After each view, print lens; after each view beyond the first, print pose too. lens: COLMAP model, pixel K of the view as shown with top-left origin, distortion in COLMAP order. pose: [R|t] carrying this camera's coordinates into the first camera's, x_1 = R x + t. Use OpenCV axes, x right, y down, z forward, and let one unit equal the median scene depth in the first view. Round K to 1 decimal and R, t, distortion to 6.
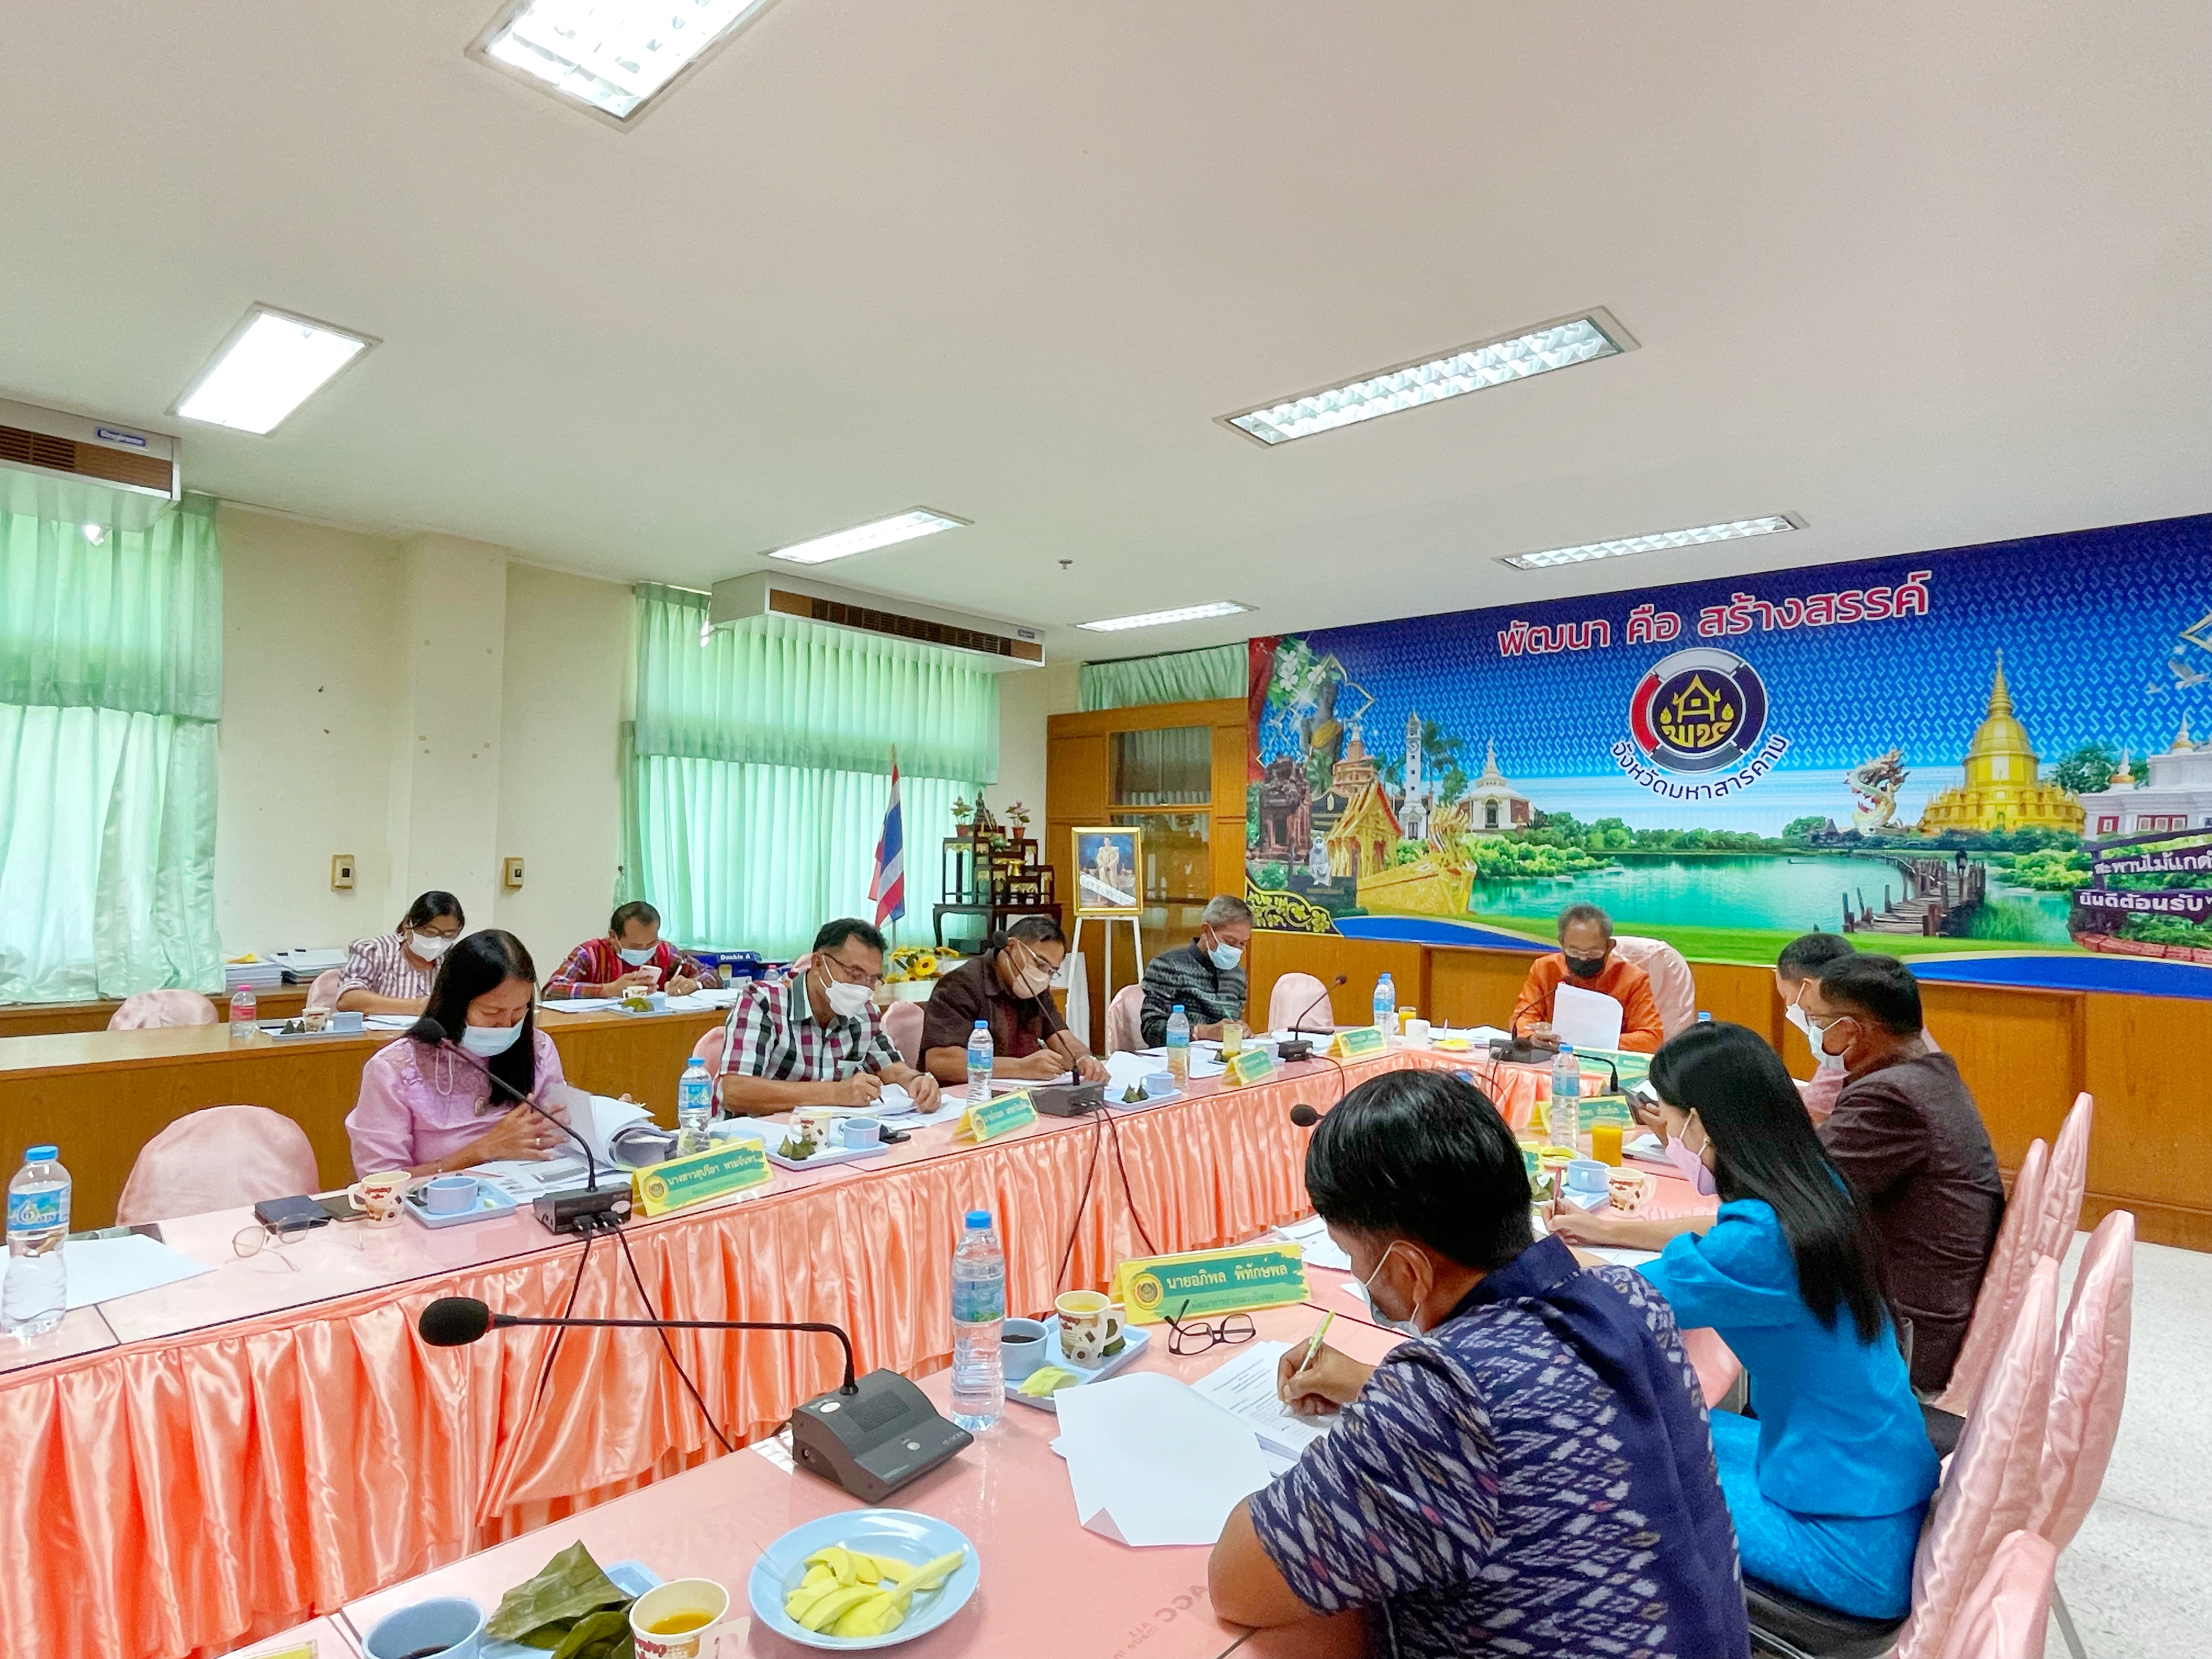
lens RADIAL K [[1196.6, 0, 1109.0], [0, 1196.6, 839.9], [0, 0, 1]] dist [-0.002804, -0.001117]
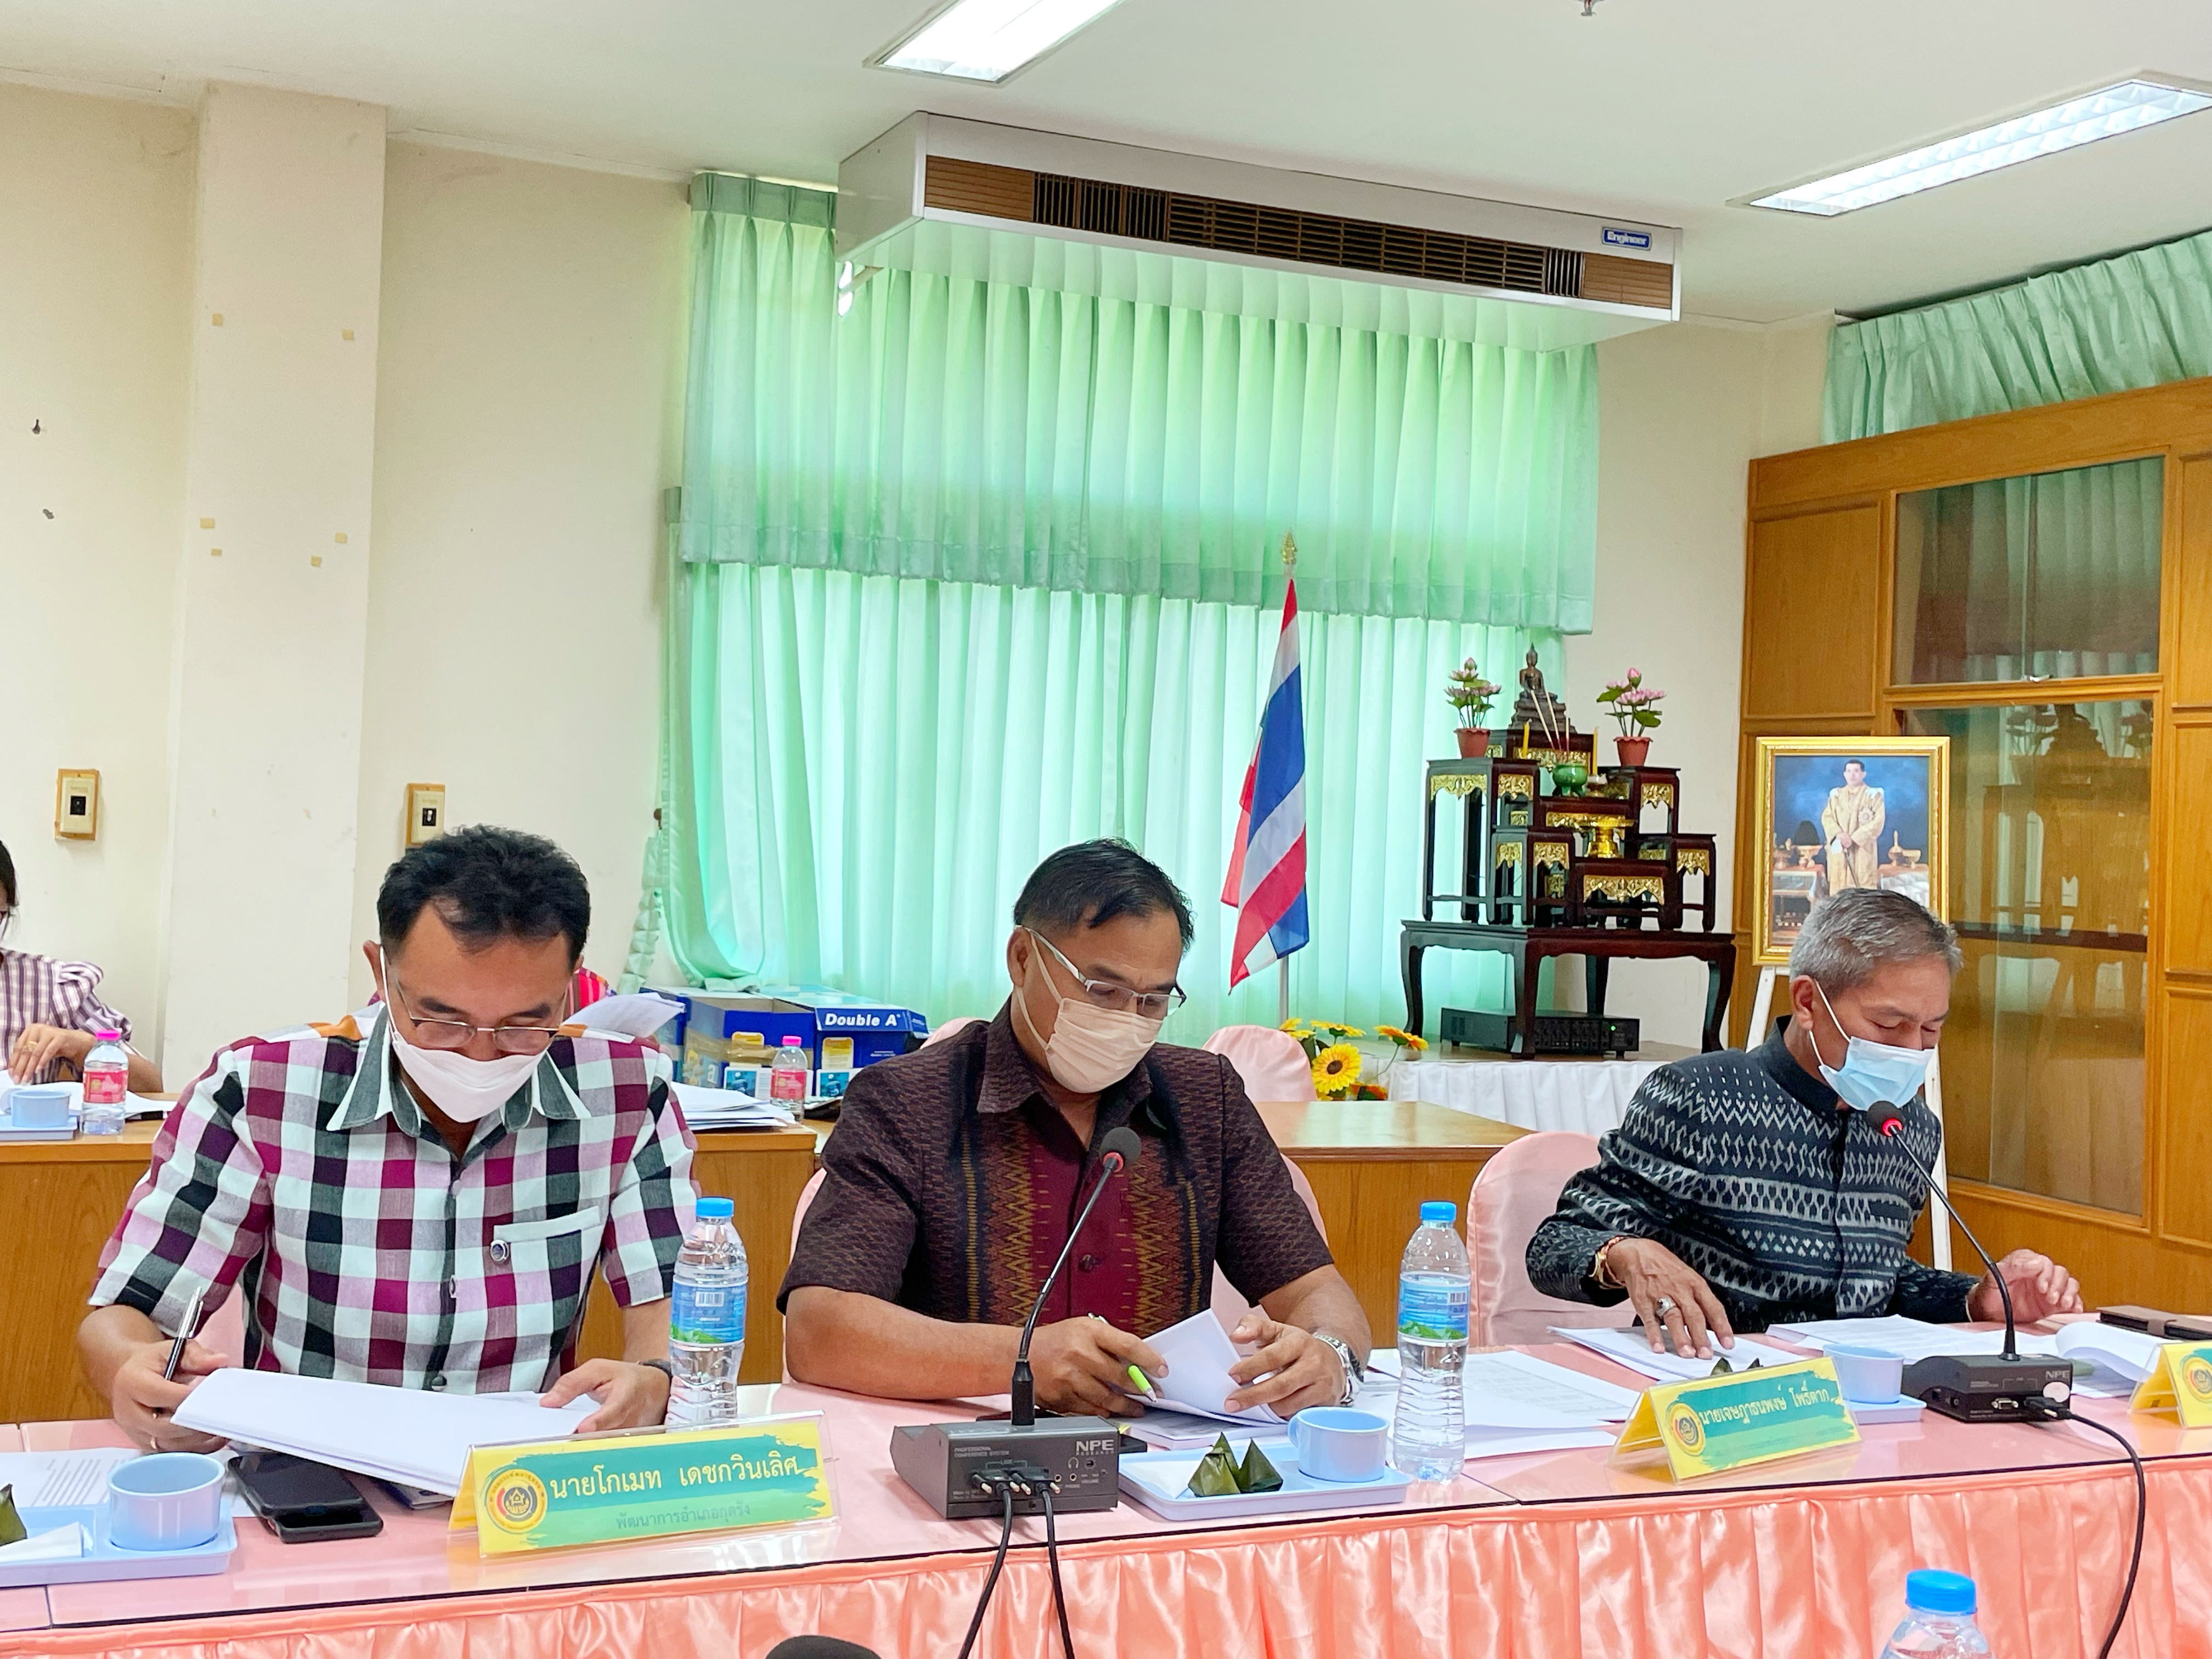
lens RADIAL K [[2470.8, 0, 1106.0], [0, 2470.8, 829.5], [0, 0, 1]] dist [0.119108, -0.237996]
pose [[0.905093, 0.017418, -0.424857, 0.165697], [-0.014872, 0.999846, 0.009307, 0.020994], [0.424953, -0.002105, 0.905213, 0.248386]]
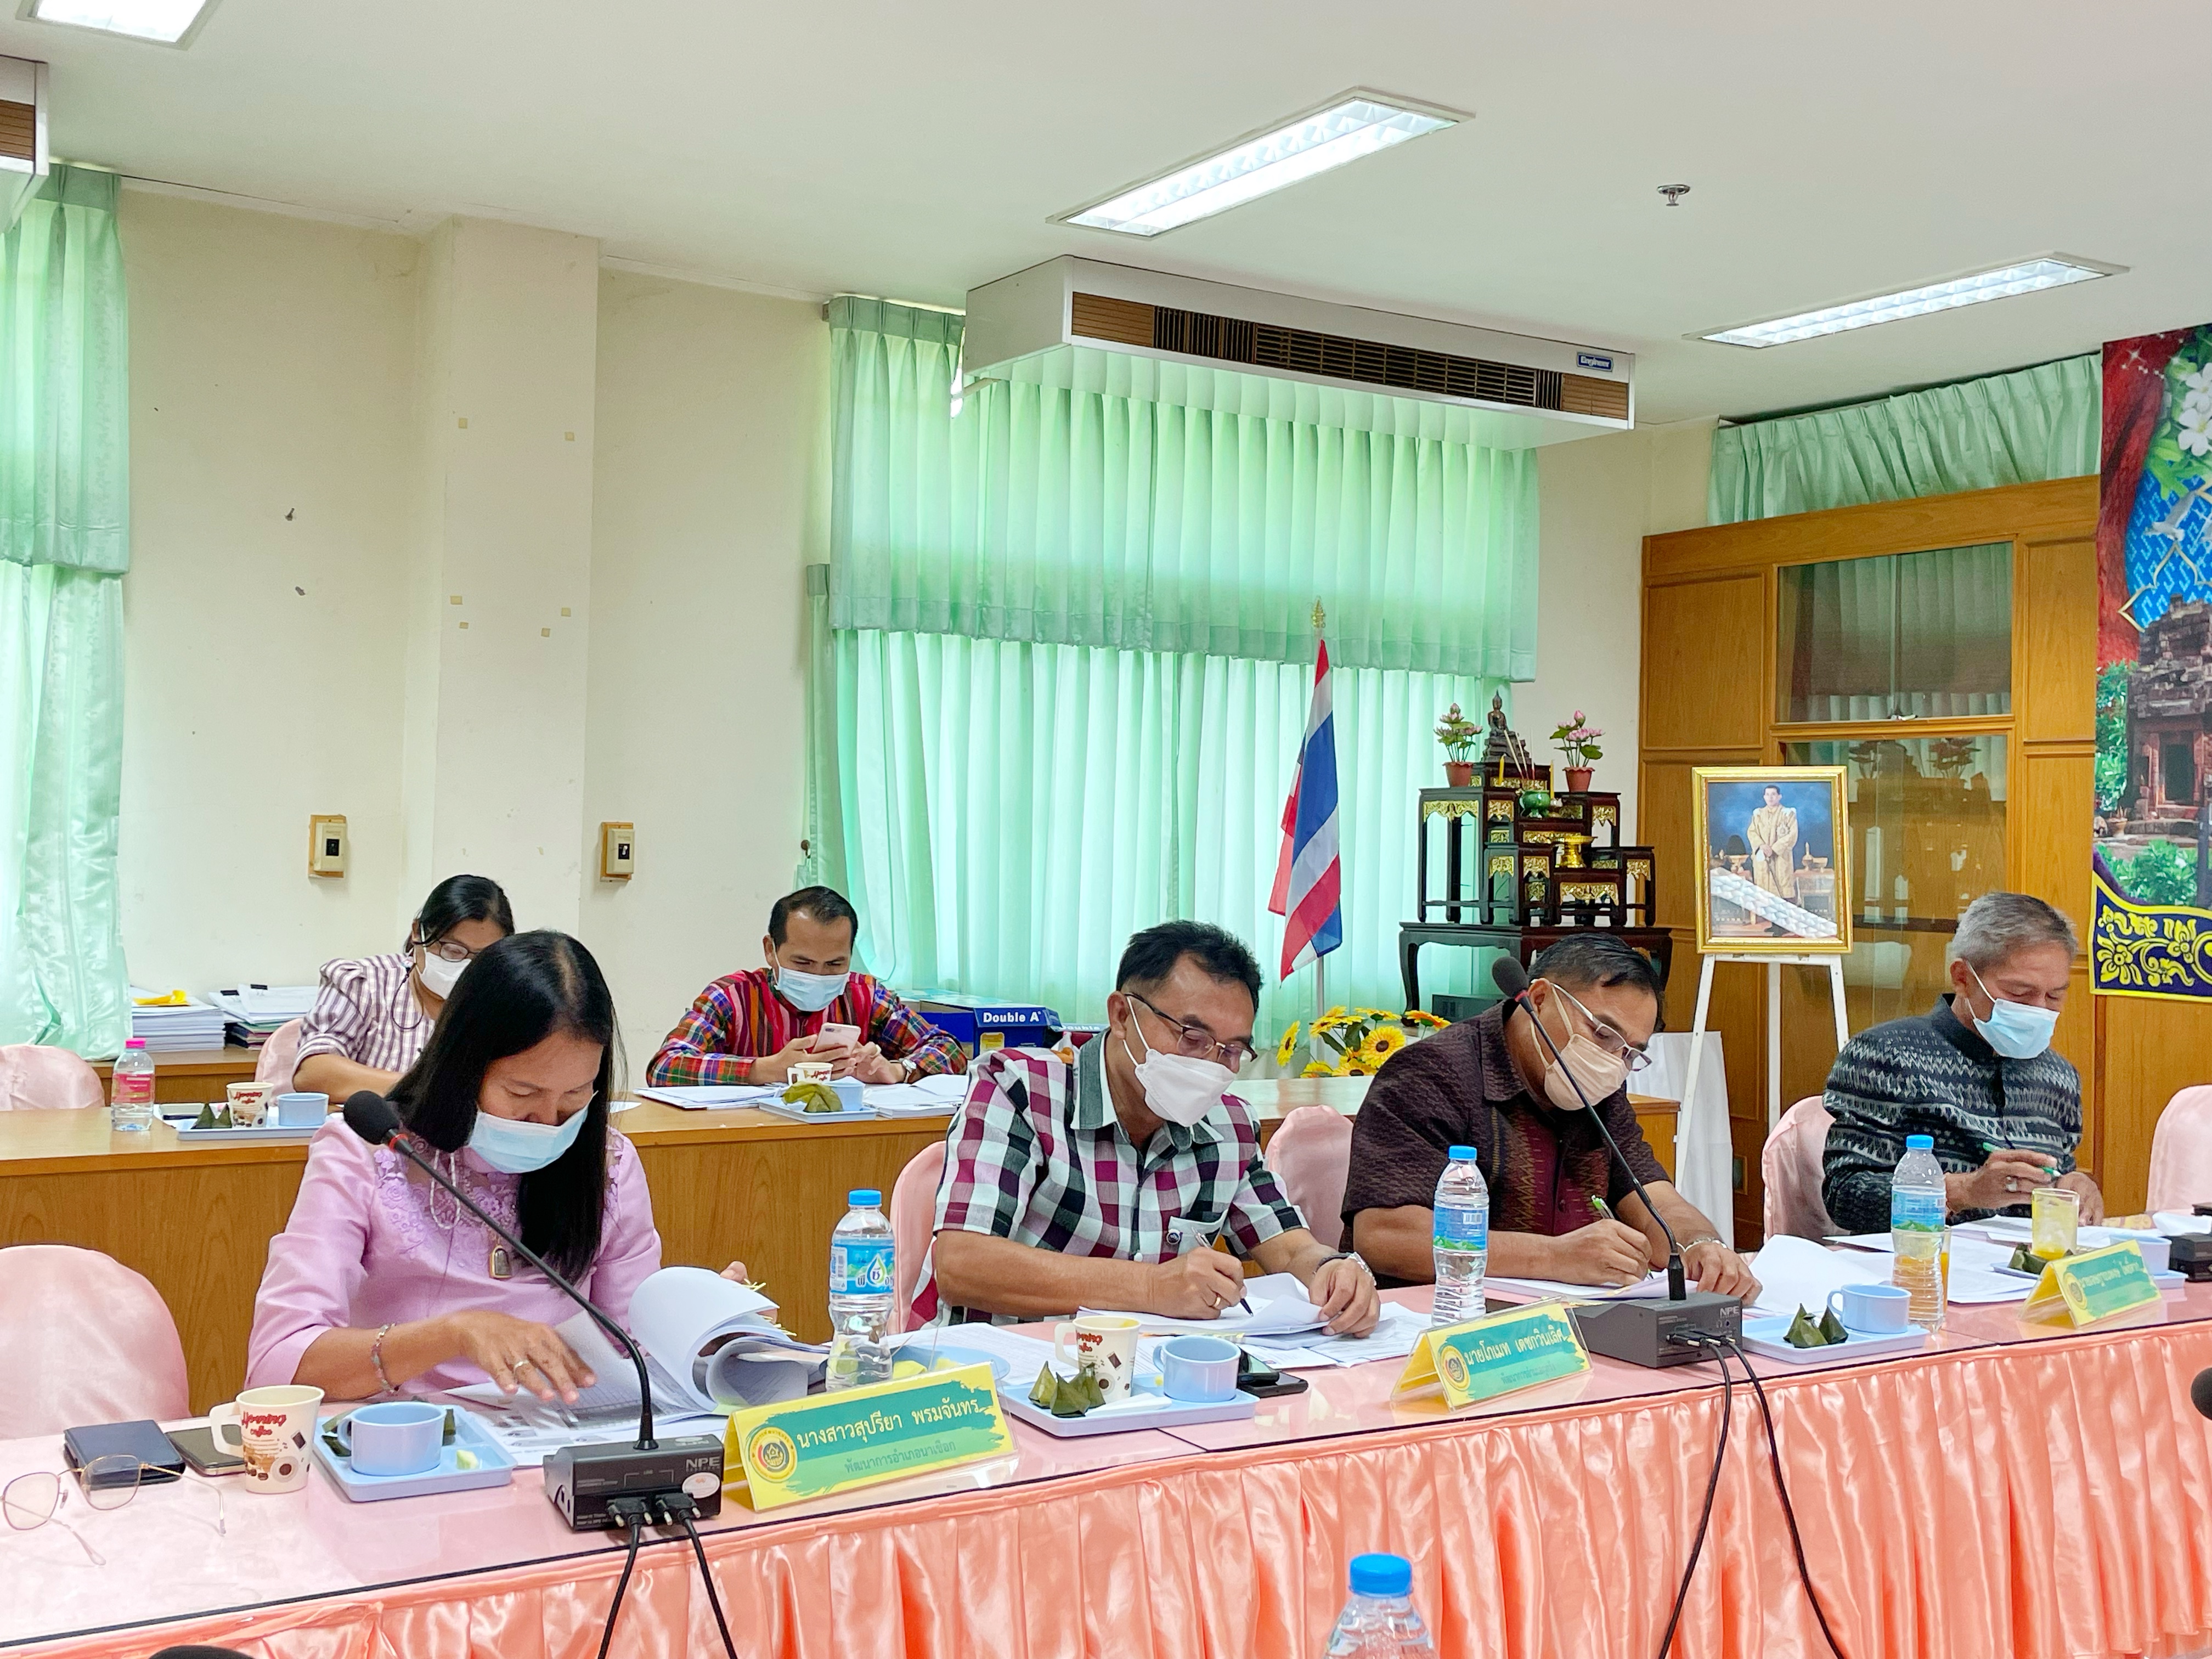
lens RADIAL K [[2341.3, 0, 1106.0], [0, 2341.3, 829.5], [0, 0, 1]] dist [0.116116, -0.208124]
pose [[0.960076, 0.000927, -0.279738, 0.009690], [0.000196, 0.999992, 0.003988, 0.014643], [0.279739, -0.003883, 0.960068, 0.049741]]
